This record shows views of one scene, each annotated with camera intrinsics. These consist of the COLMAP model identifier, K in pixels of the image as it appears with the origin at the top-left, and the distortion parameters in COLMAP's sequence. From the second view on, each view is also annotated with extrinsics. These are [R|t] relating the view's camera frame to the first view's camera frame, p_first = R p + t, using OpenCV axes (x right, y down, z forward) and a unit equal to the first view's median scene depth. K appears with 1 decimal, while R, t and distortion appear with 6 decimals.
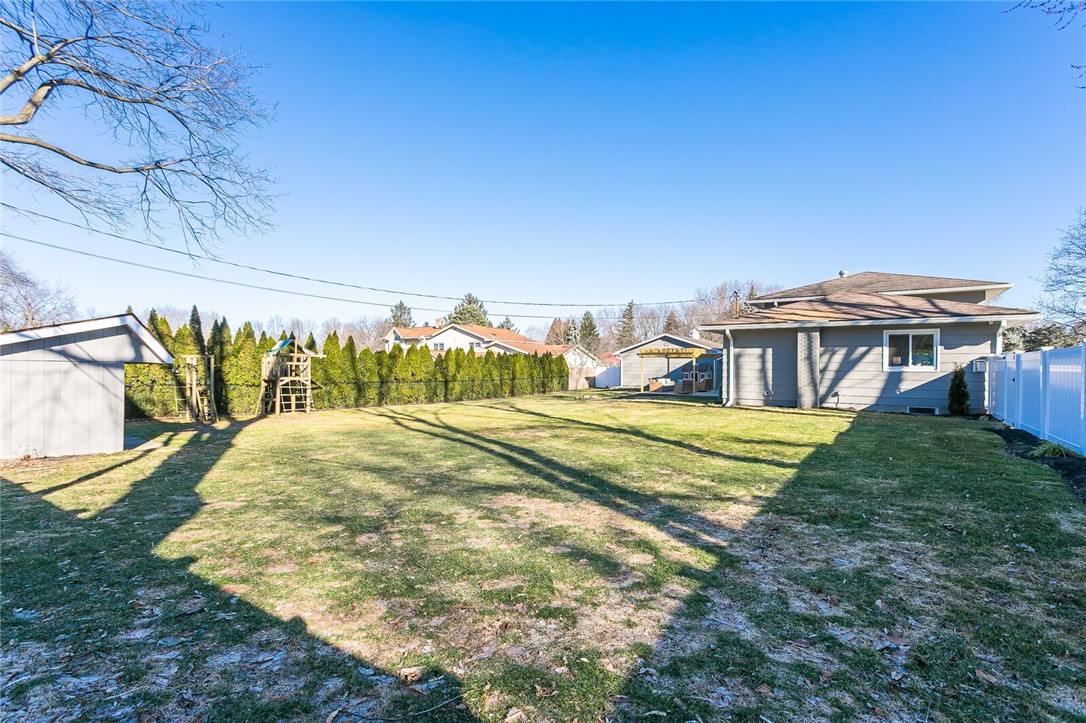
lens RADIAL K [[520.1, 0, 537.2], [0, 520.1, 361.0], [0, 0, 1]] dist [0.001915, 0.001389]
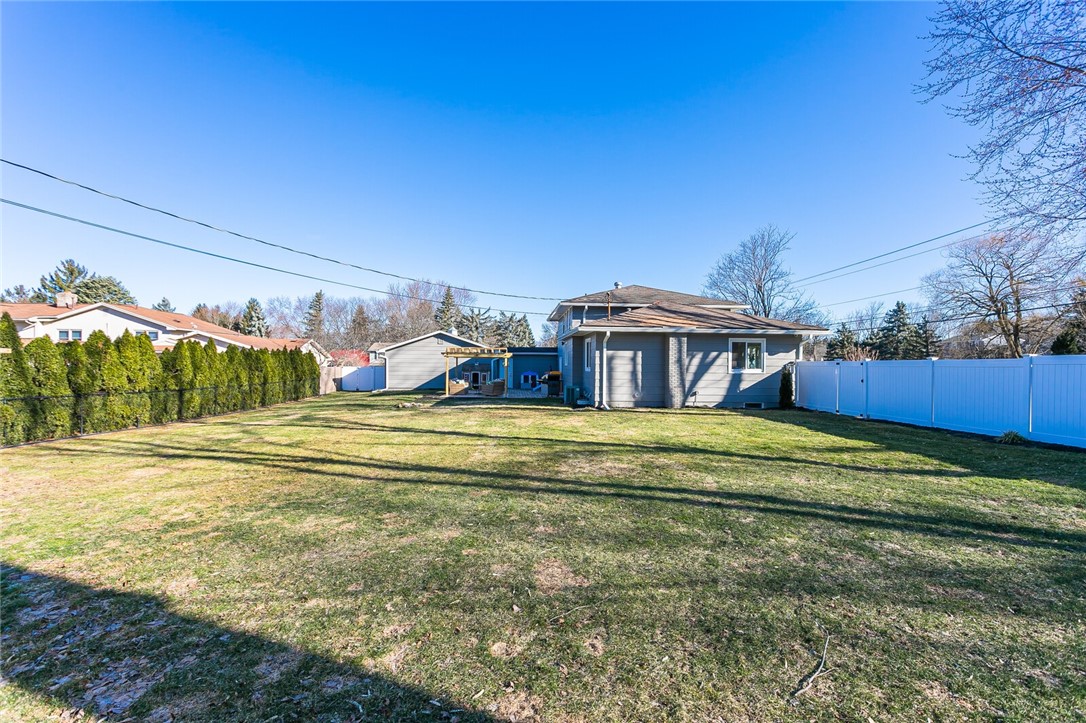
lens RADIAL K [[520.1, 0, 543.7], [0, 520.1, 361.3], [0, 0, 1]] dist [0.001915, 0.001389]
pose [[0.789956, 0.004849, 0.613145, -0.326522], [-0.009055, 0.999952, 0.003758, -0.006475], [-0.613097, -0.008521, 0.789962, 0.291238]]
